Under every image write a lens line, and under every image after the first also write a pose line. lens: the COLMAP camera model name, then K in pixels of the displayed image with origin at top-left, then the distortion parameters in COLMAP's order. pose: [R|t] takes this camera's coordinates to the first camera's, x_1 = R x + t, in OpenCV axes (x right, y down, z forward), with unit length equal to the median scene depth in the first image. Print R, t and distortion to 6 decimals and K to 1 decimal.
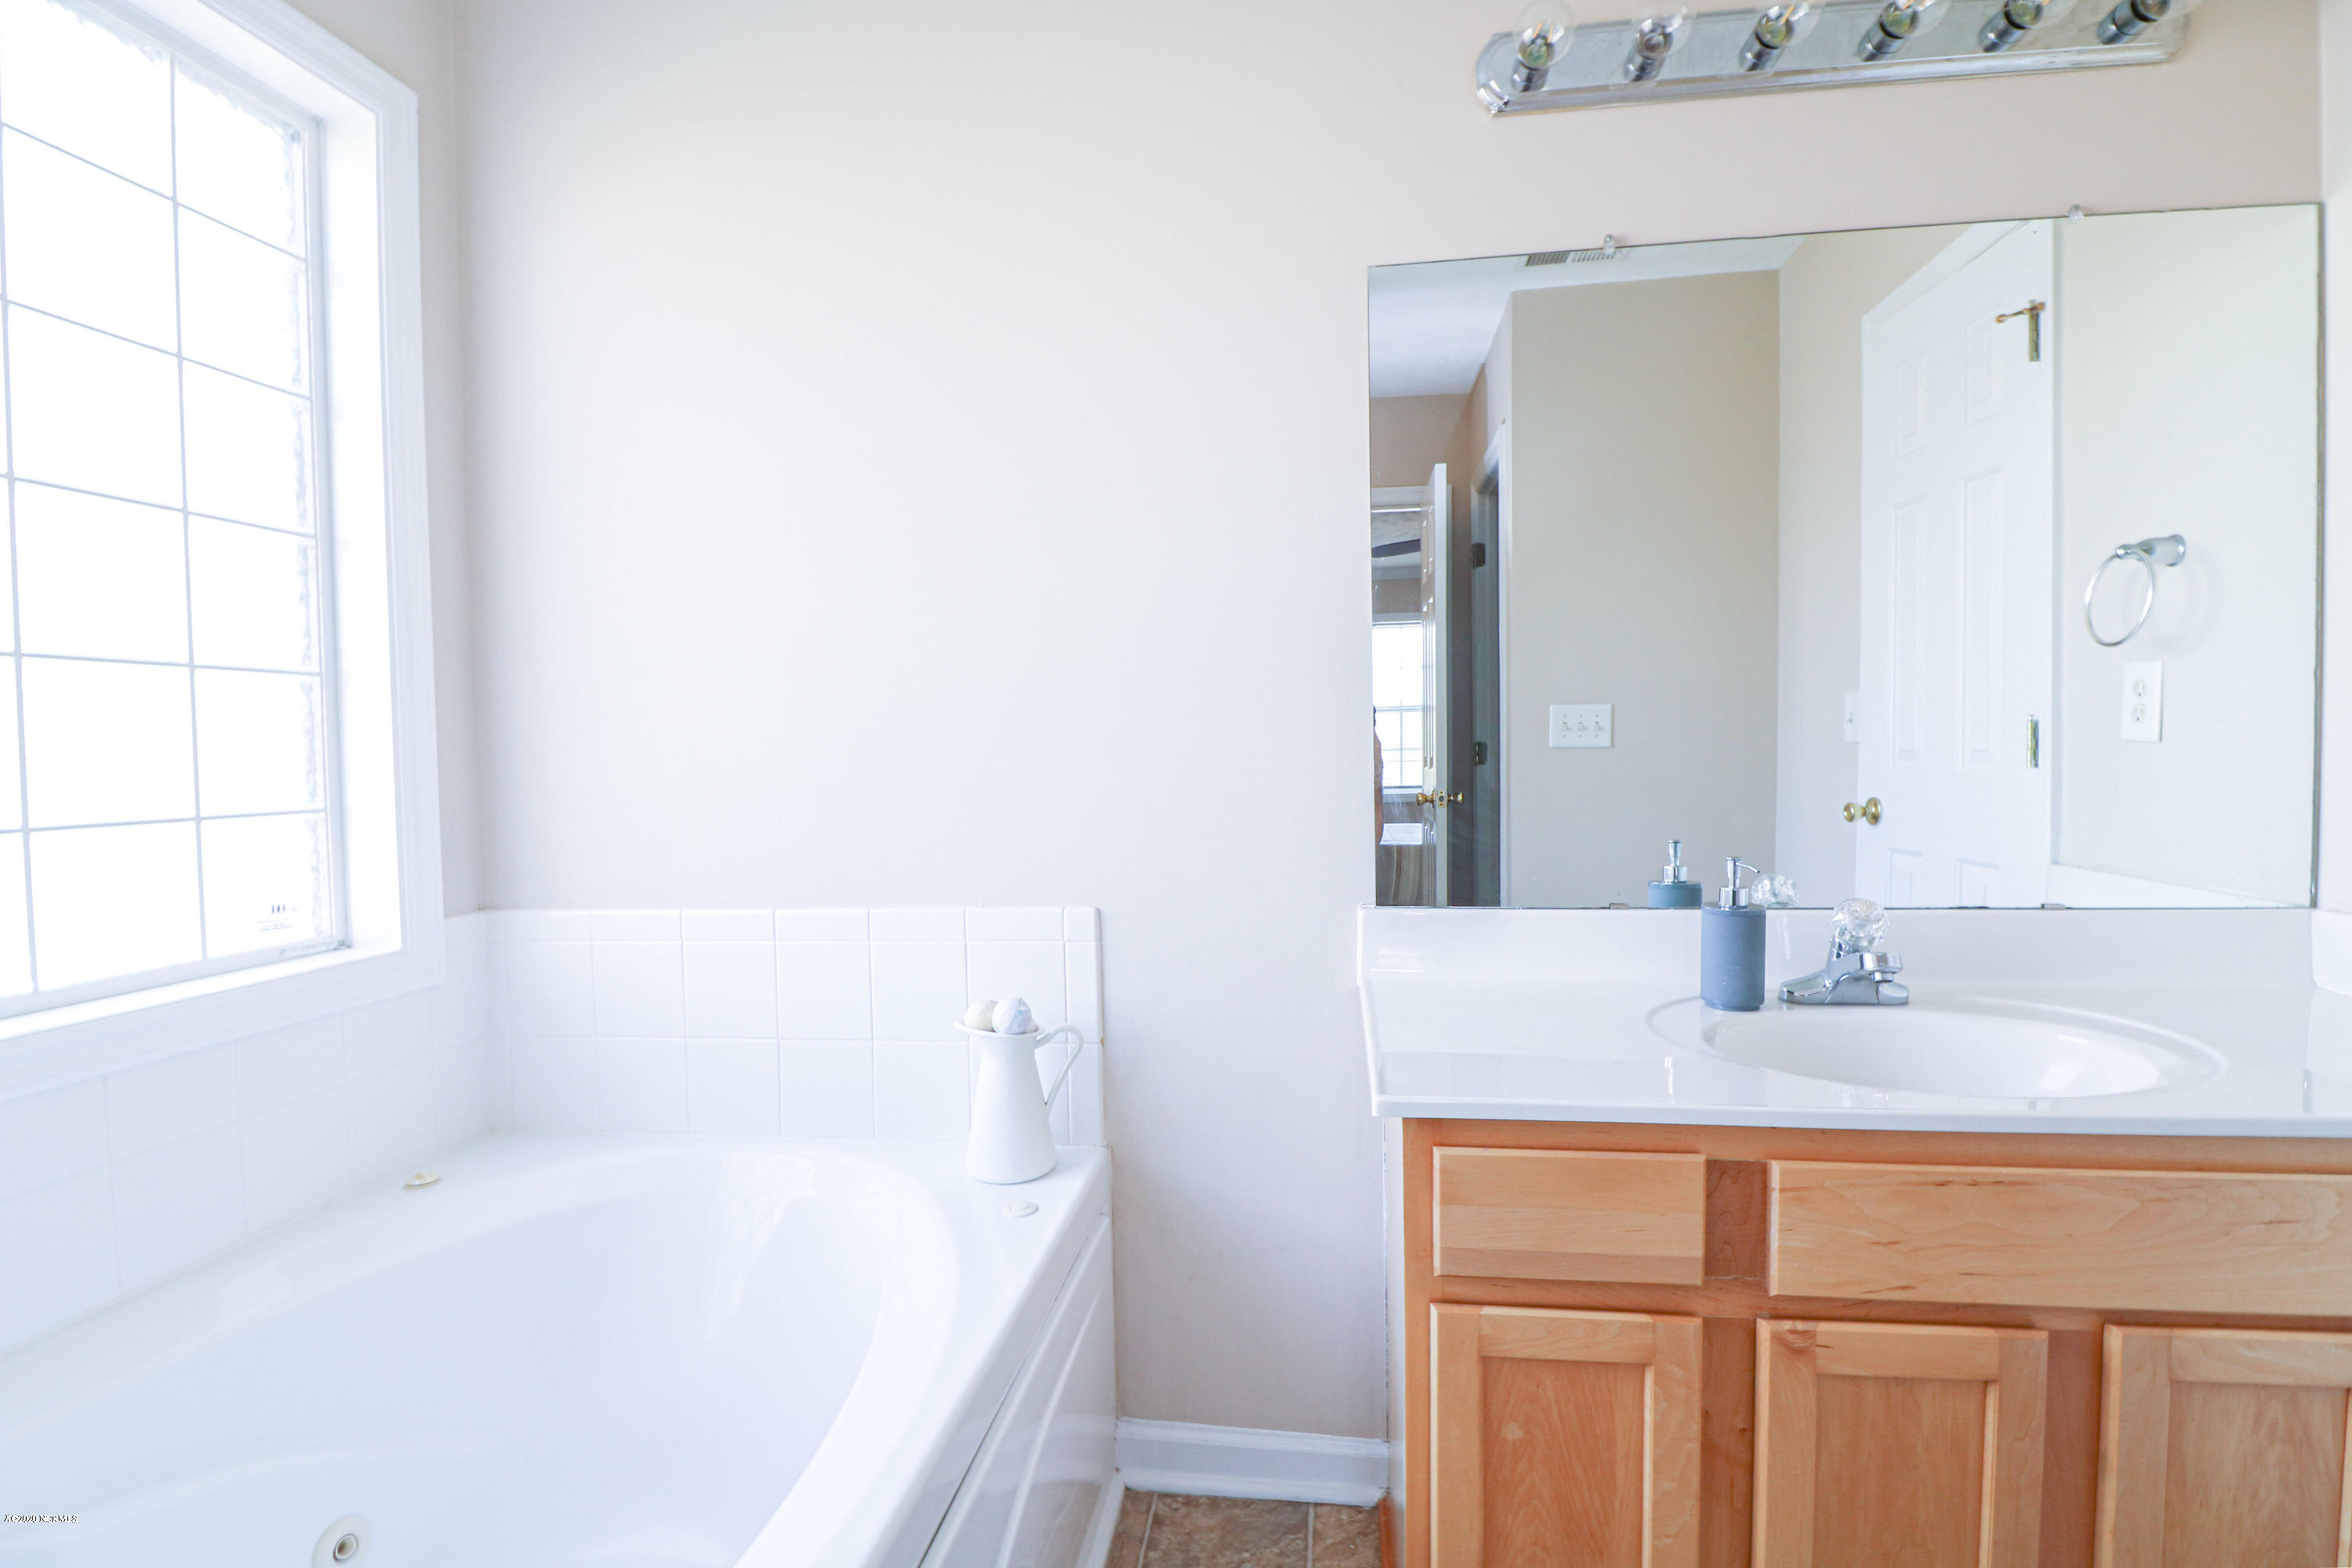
lens RADIAL K [[1103.4, 0, 1190.3], [0, 1103.4, 789.6], [0, 0, 1]] dist [-0.000450, -0.012366]
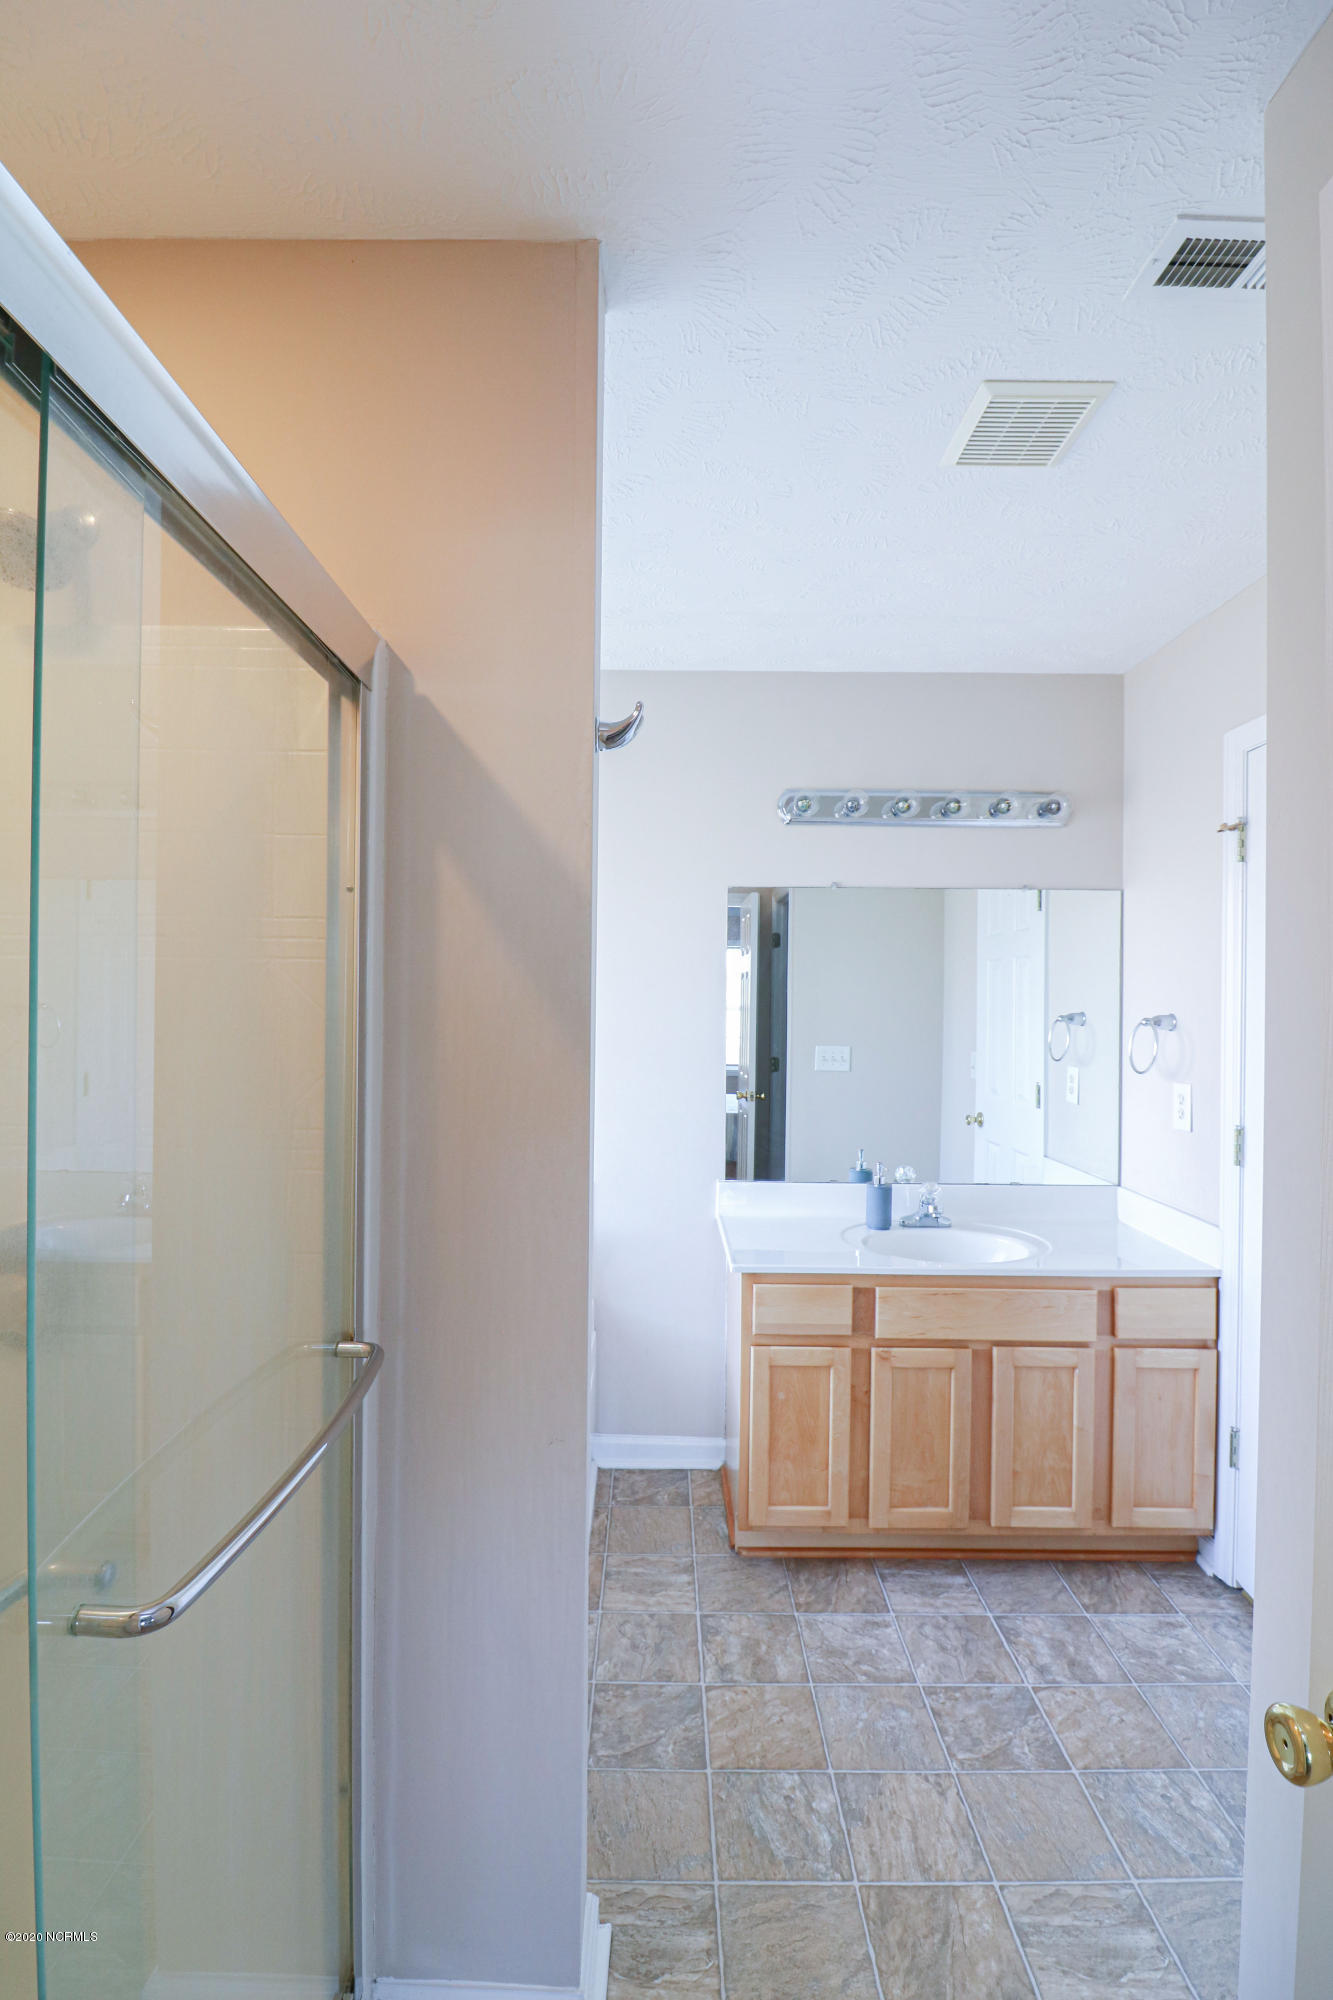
lens RADIAL K [[938.3, 0, 659.9], [0, 938.3, 995.0], [0, 0, 1]] dist [-0.000450, -0.012366]
pose [[0.990839, 0.027910, 0.132130, -0.249425], [-0.022284, 0.998789, -0.043872, -0.206601], [-0.133195, 0.040525, 0.990261, -0.960928]]
